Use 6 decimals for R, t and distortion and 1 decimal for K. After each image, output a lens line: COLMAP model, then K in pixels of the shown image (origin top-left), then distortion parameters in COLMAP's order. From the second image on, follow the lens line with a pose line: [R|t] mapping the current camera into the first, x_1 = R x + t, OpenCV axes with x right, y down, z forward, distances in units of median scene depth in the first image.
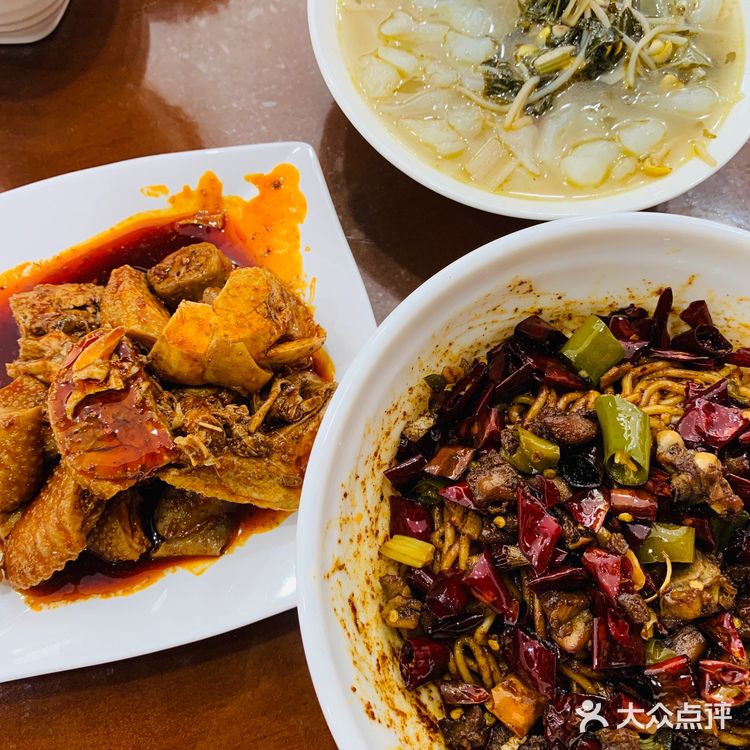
lens RADIAL K [[831.3, 0, 375.0], [0, 831.3, 375.0], [0, 0, 1]] dist [0.092503, -0.307995]
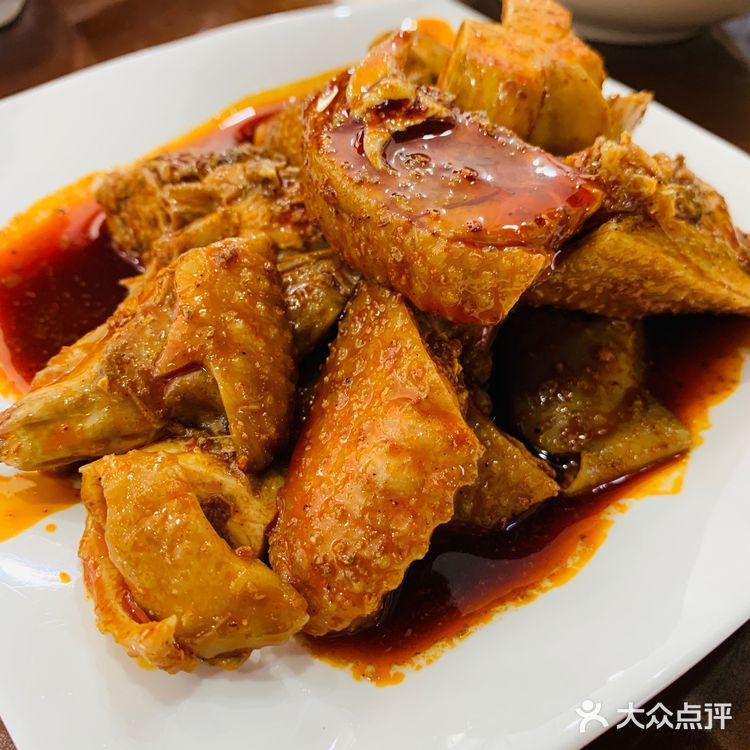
lens RADIAL K [[831.3, 0, 375.0], [0, 831.3, 375.0], [0, 0, 1]] dist [0.092503, -0.307995]
pose [[0.926206, -0.250112, 0.282109, -0.494736], [0.345132, 0.863643, -0.367430, 0.302115], [-0.151743, 0.437681, 0.886233, 0.593137]]
